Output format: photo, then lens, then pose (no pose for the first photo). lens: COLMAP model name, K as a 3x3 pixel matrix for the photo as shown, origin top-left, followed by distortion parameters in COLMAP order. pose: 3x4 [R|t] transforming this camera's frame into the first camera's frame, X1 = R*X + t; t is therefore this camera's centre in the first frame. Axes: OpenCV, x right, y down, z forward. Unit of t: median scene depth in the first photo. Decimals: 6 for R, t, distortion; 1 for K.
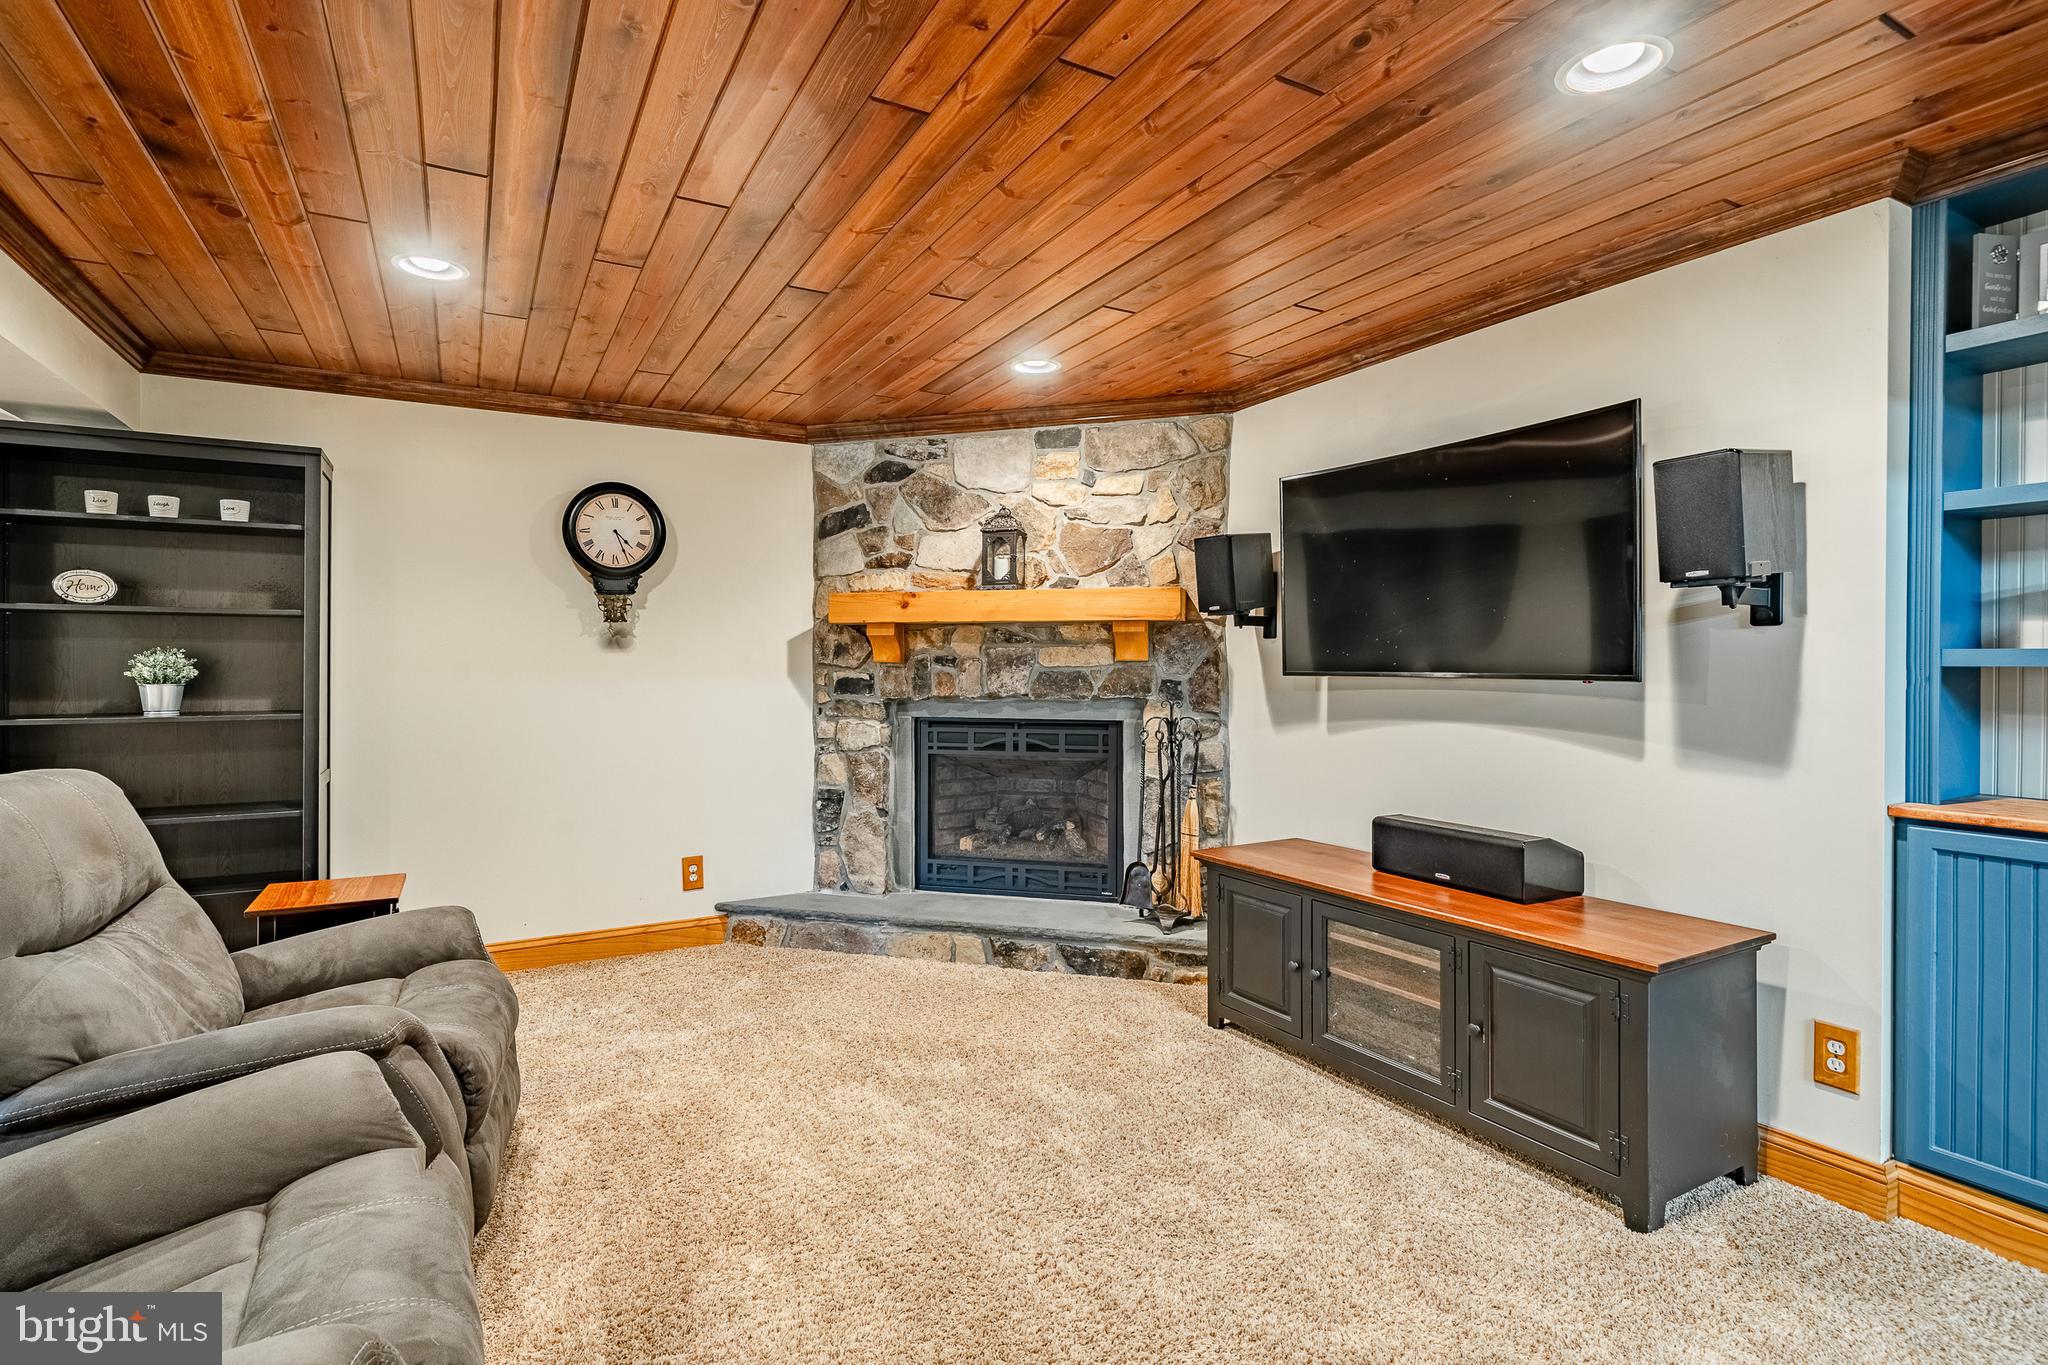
lens RADIAL K [[1013.8, 0, 1025.2], [0, 1013.8, 665.4], [0, 0, 1]] dist [-0.001893, -0.000015]
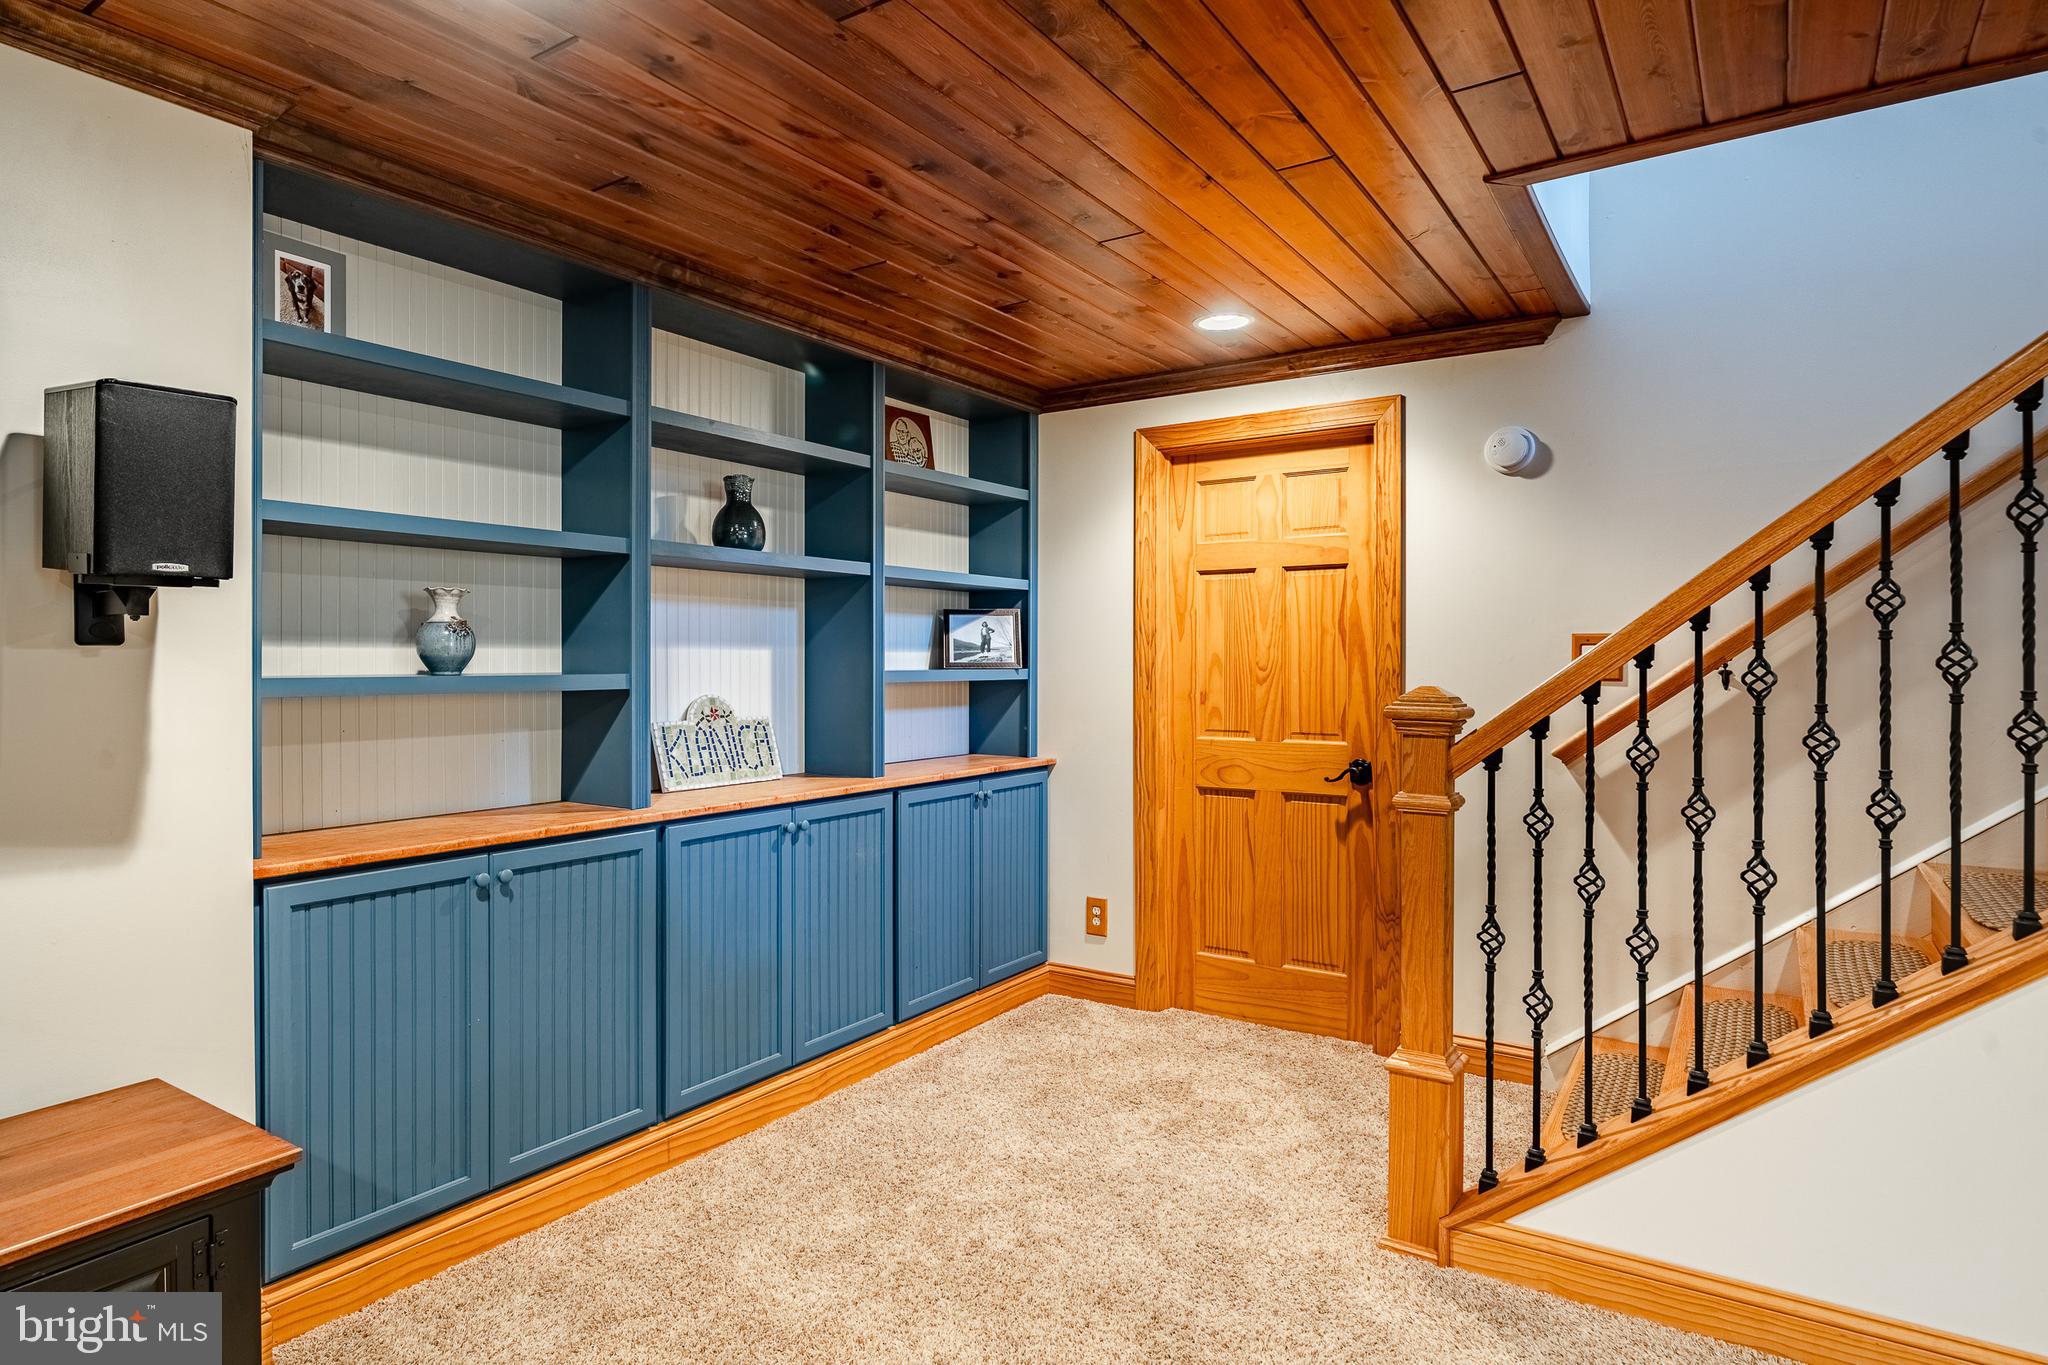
lens RADIAL K [[1131.6, 0, 1025.6], [0, 1131.6, 679.3], [0, 0, 1]] dist [-0.000623, -0.000179]
pose [[-0.466860, -0.011446, 0.884257, -0.259946], [0.008752, 0.999807, 0.017563, -0.026811], [-0.884288, 0.015939, -0.466670, 0.874214]]
